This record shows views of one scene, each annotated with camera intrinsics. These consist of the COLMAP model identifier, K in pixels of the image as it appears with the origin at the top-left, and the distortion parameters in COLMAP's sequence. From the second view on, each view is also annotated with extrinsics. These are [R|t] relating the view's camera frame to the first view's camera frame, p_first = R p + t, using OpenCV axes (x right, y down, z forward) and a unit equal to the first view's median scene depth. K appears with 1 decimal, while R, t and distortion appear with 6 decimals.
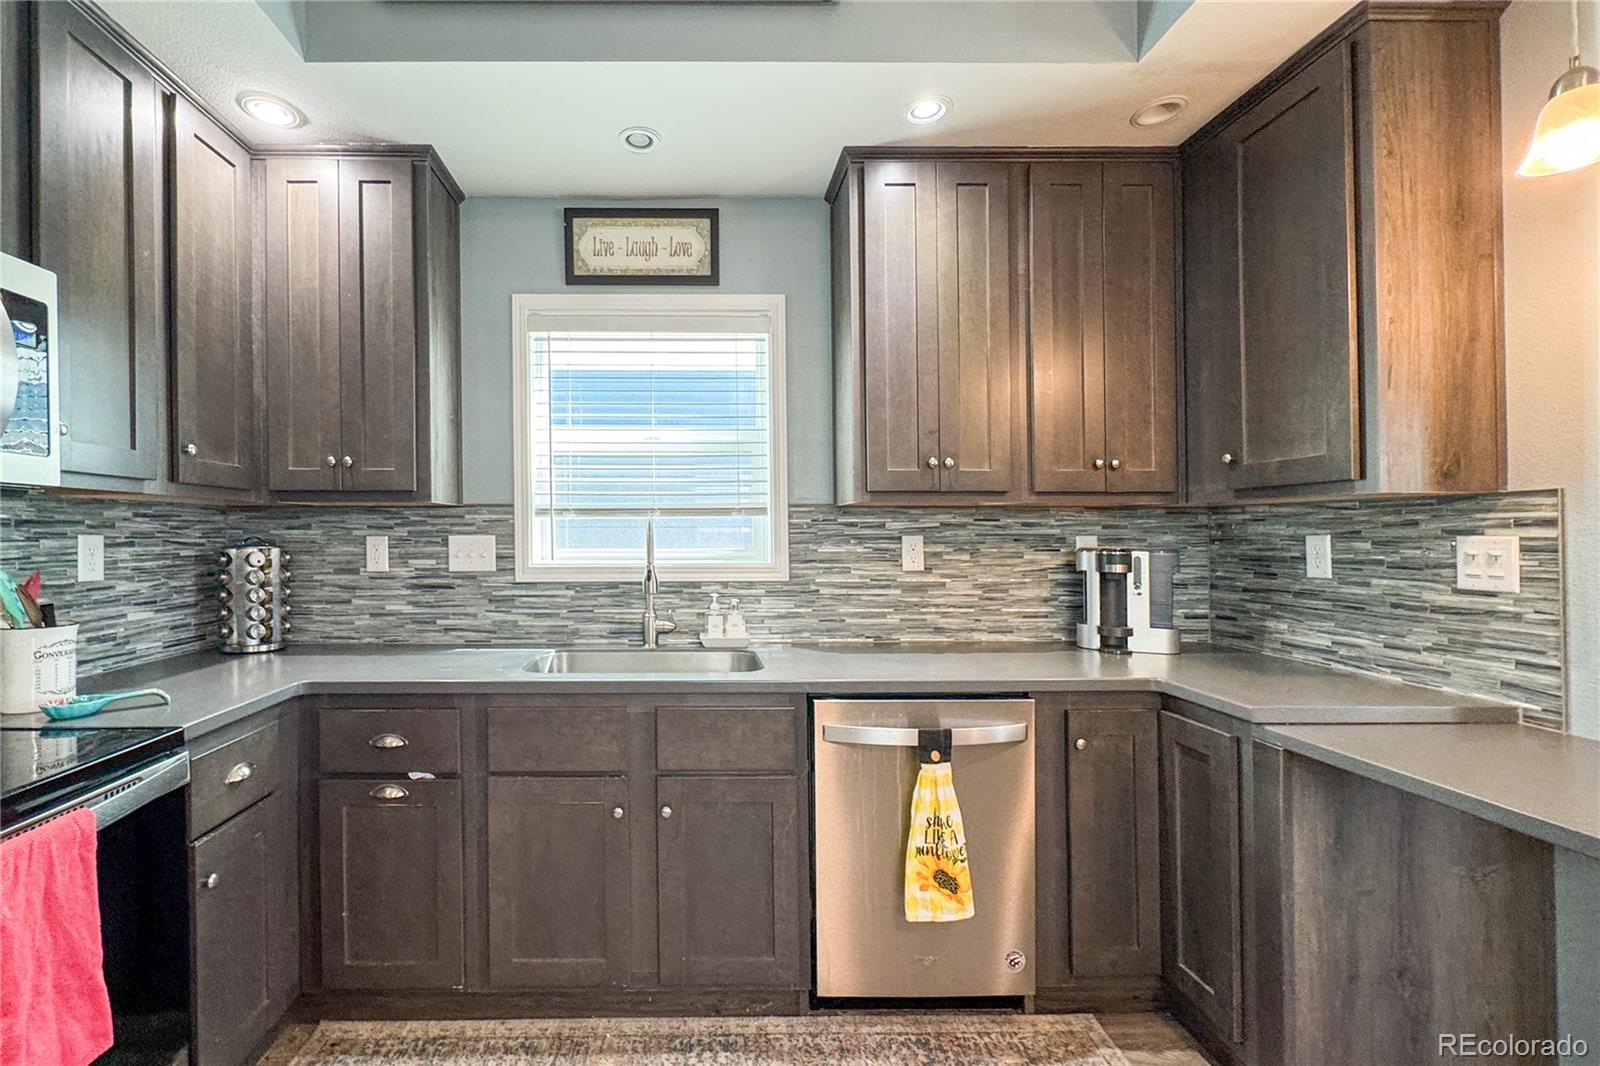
lens RADIAL K [[689.2, 0, 855.3], [0, 689.2, 533.2], [0, 0, 1]] dist [0.000912, -0.000359]
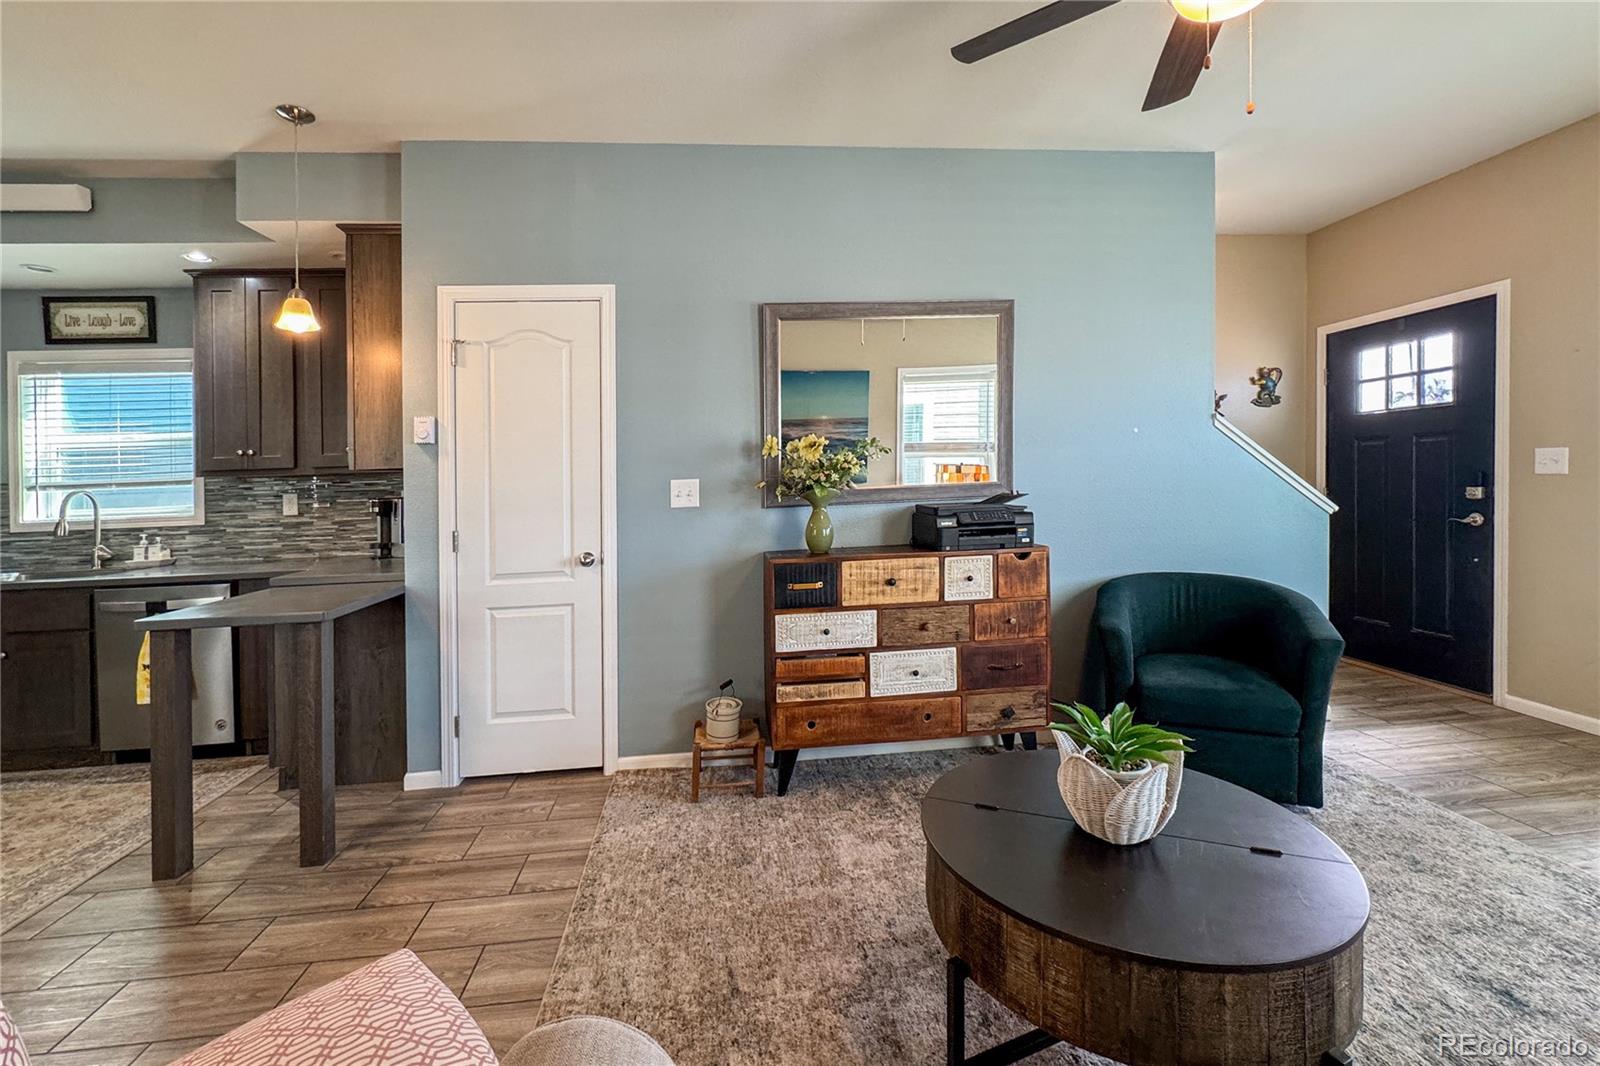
lens RADIAL K [[637.3, 0, 923.0], [0, 637.3, 476.8], [0, 0, 1]] dist [0.006387, 0.000071]
pose [[0.995976, -0.036059, 0.082042, 1.470593], [0.035446, 0.999332, 0.008915, 0.002388], [-0.082309, -0.005971, 0.996589, -0.654875]]
